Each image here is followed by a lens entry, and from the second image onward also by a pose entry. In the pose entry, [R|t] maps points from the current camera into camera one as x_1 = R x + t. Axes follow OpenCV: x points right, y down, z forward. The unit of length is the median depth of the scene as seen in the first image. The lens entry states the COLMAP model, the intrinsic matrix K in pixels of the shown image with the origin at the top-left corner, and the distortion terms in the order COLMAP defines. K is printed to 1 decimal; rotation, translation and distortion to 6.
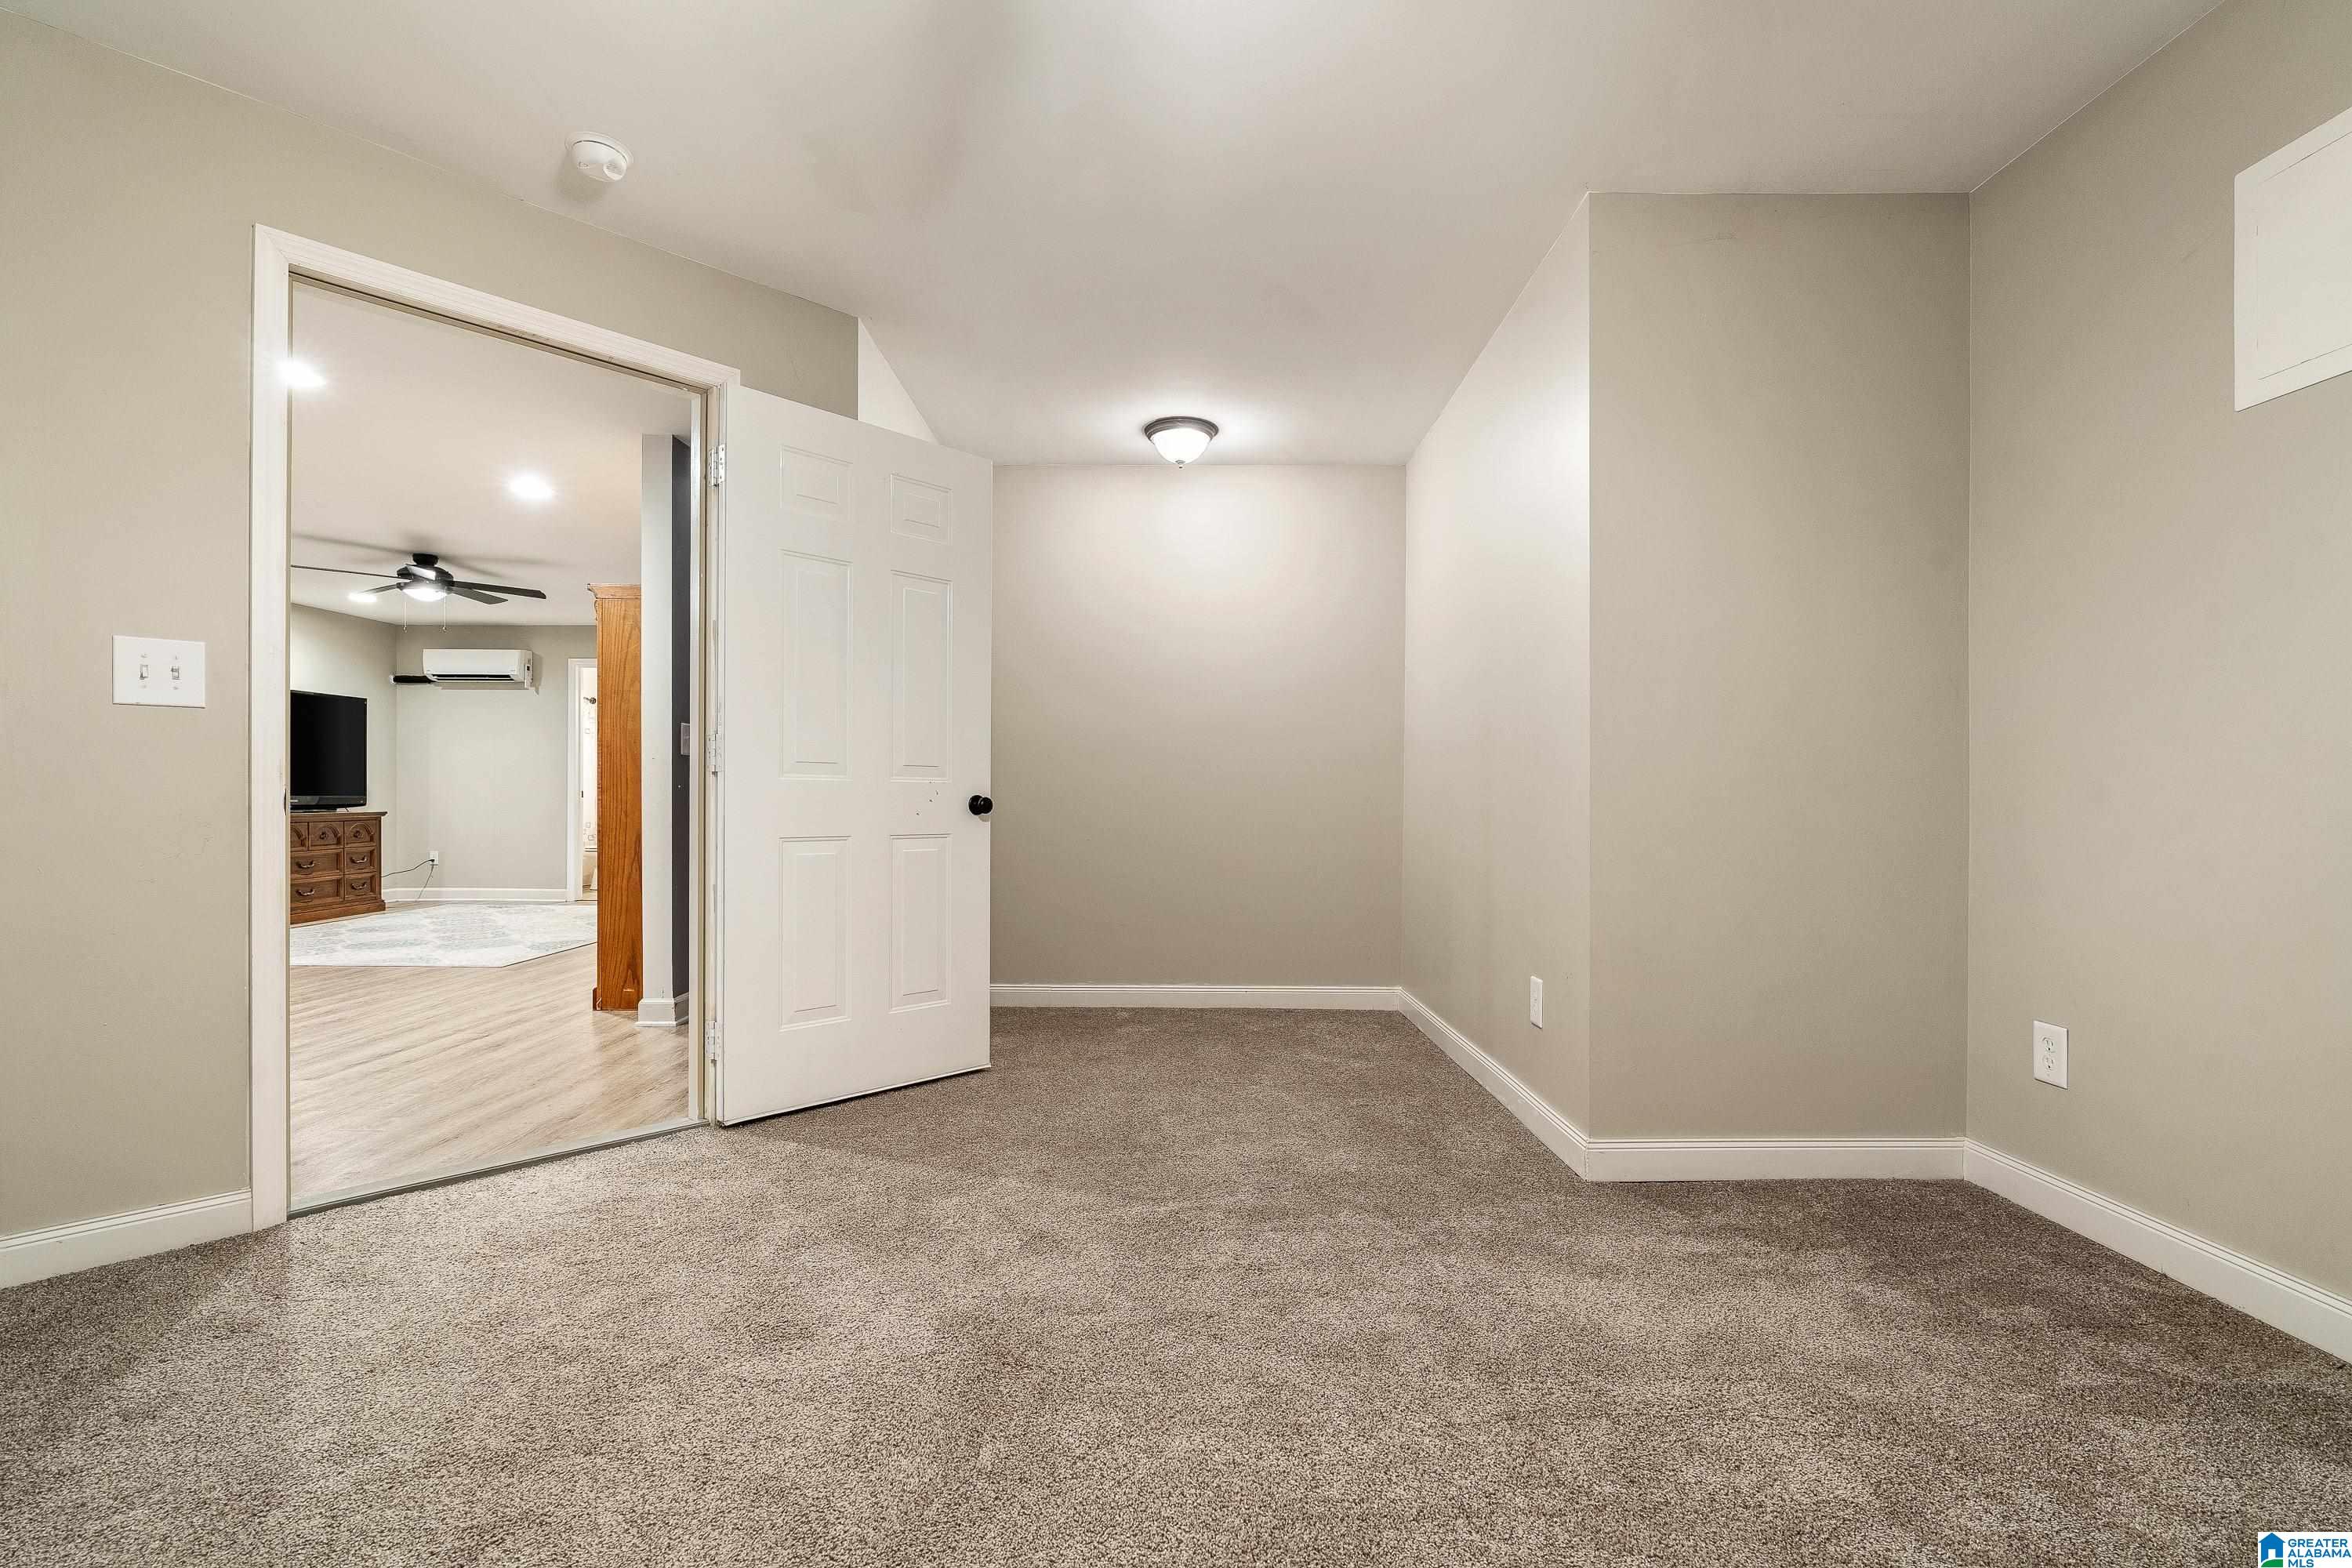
lens RADIAL K [[1078.1, 0, 1160.0], [0, 1078.1, 804.0], [0, 0, 1]] dist [-0.001219, -0.000010]
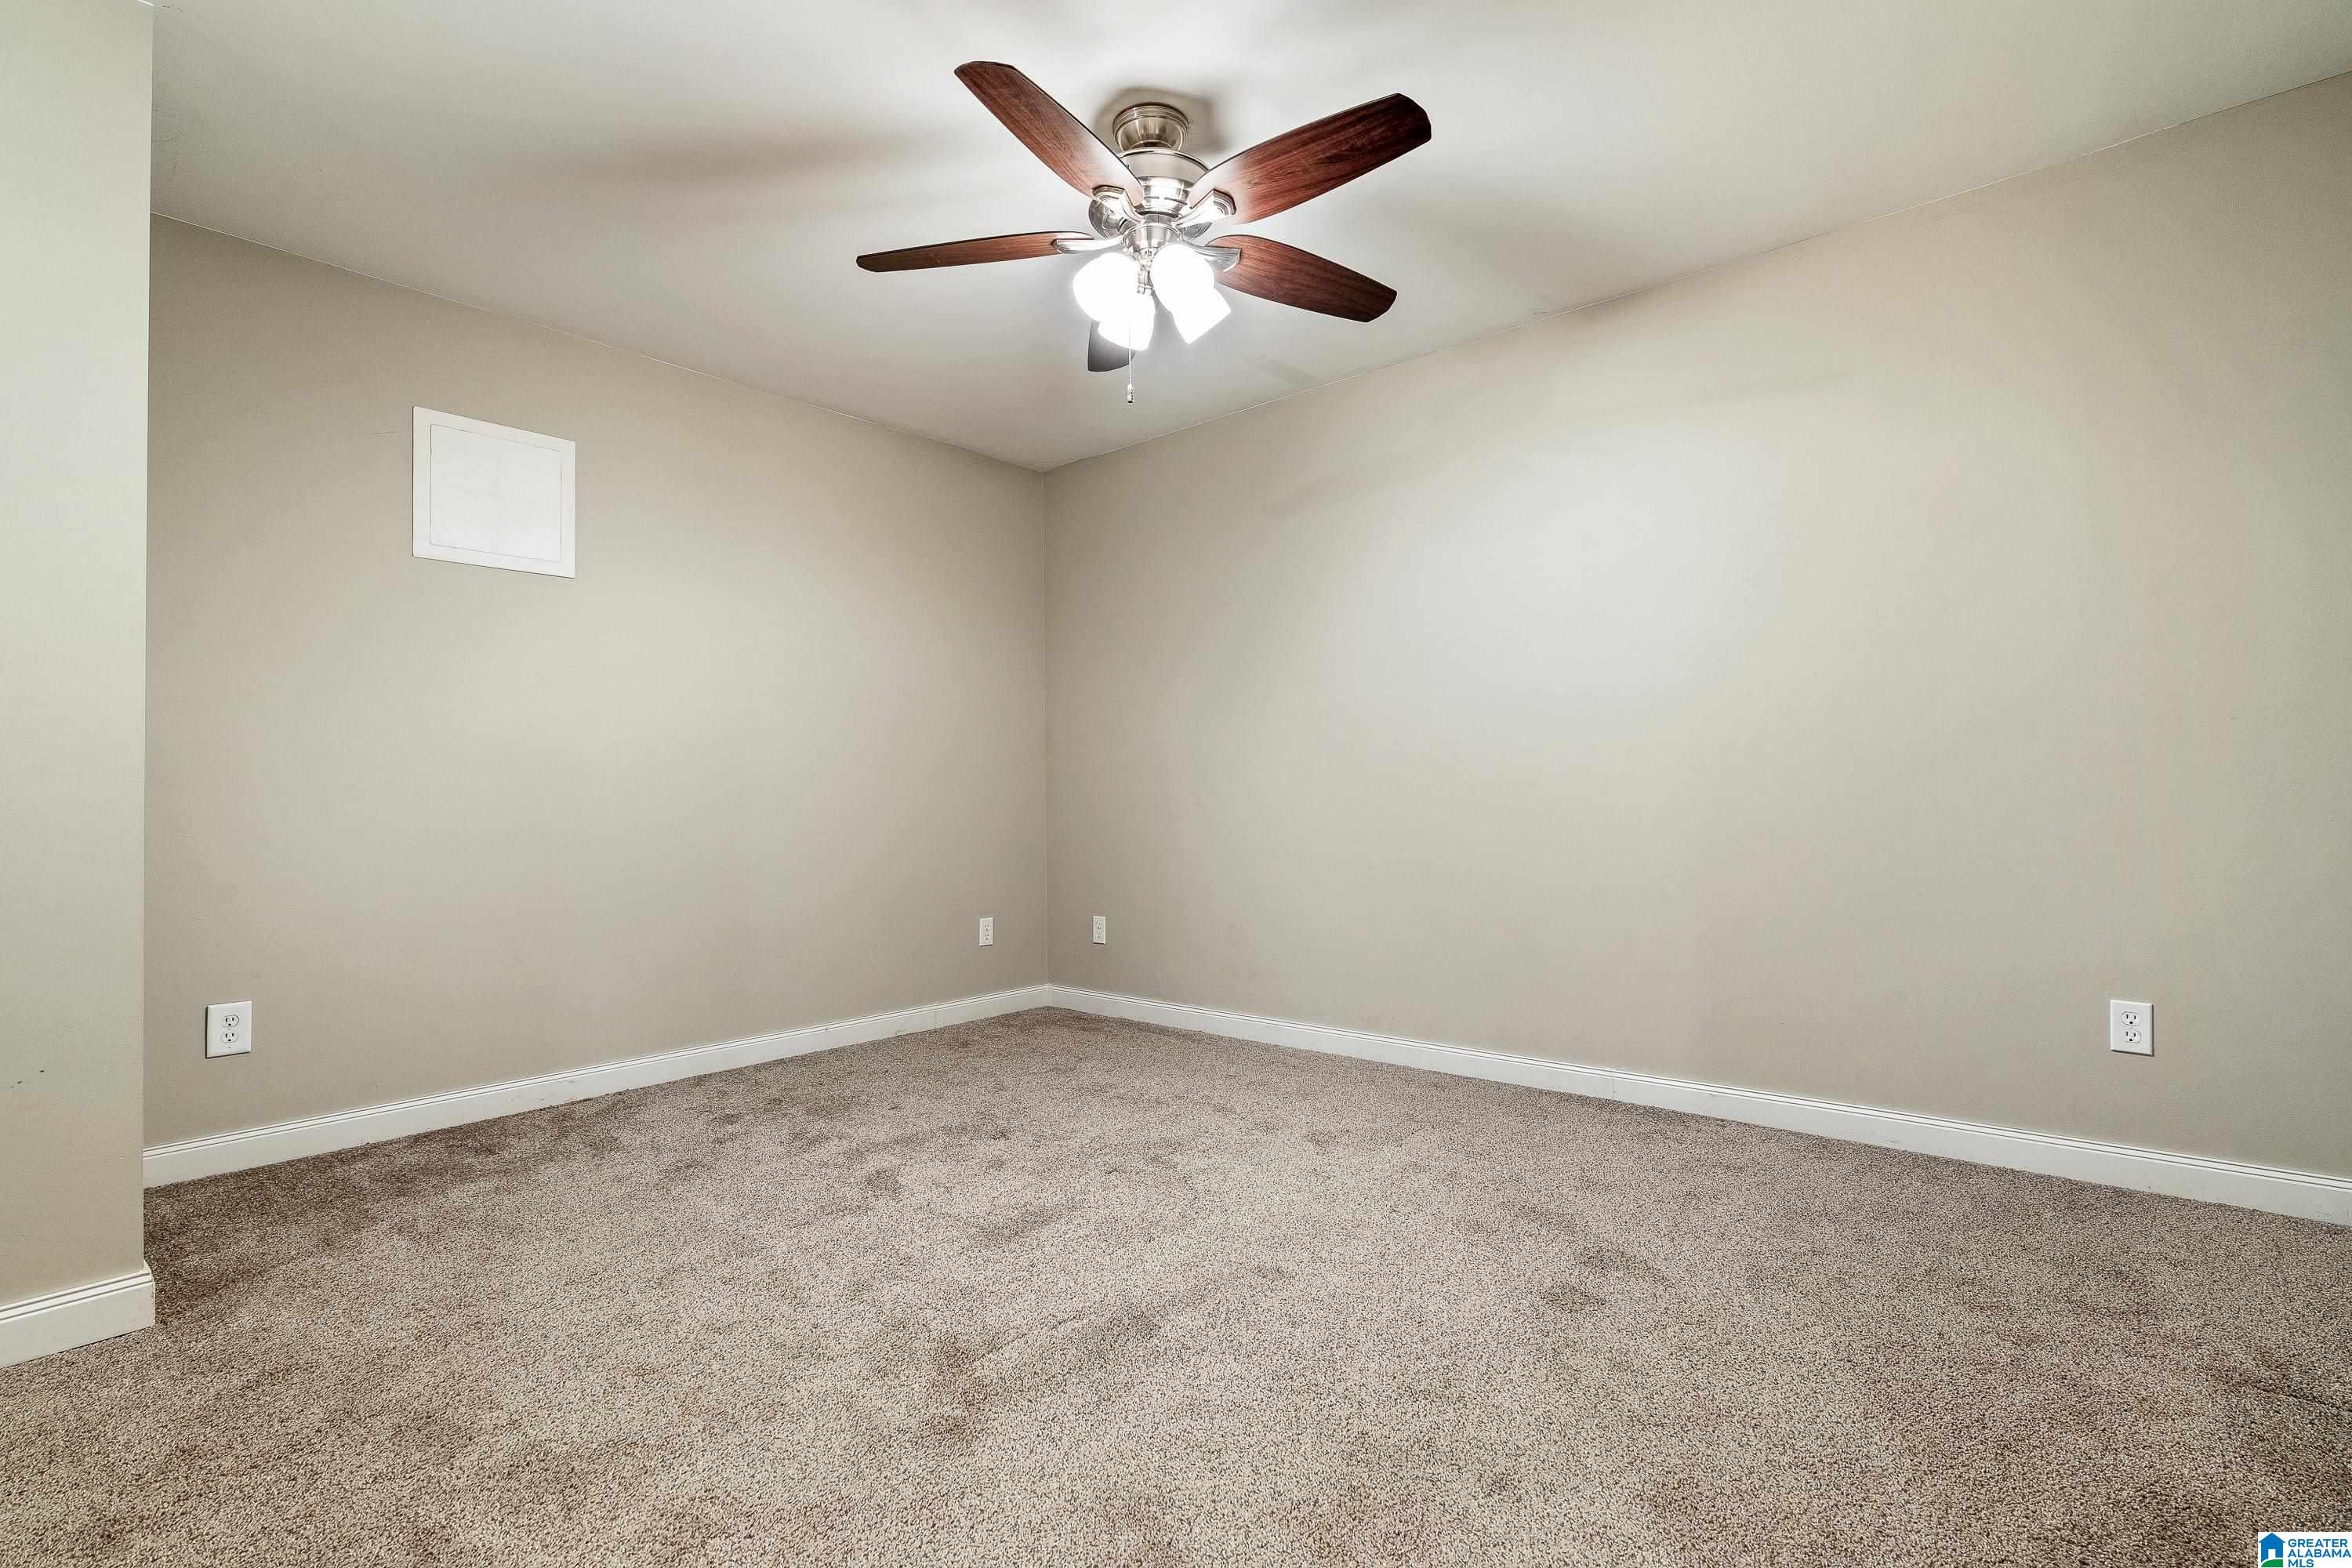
lens RADIAL K [[1078.1, 0, 1165.4], [0, 1078.1, 783.1], [0, 0, 1]] dist [-0.001219, -0.000010]
pose [[-0.772703, 0.029817, 0.634066, -0.734459], [0.029567, 0.999503, -0.010970, 0.012517], [-0.634078, 0.010271, -0.773201, 1.358860]]
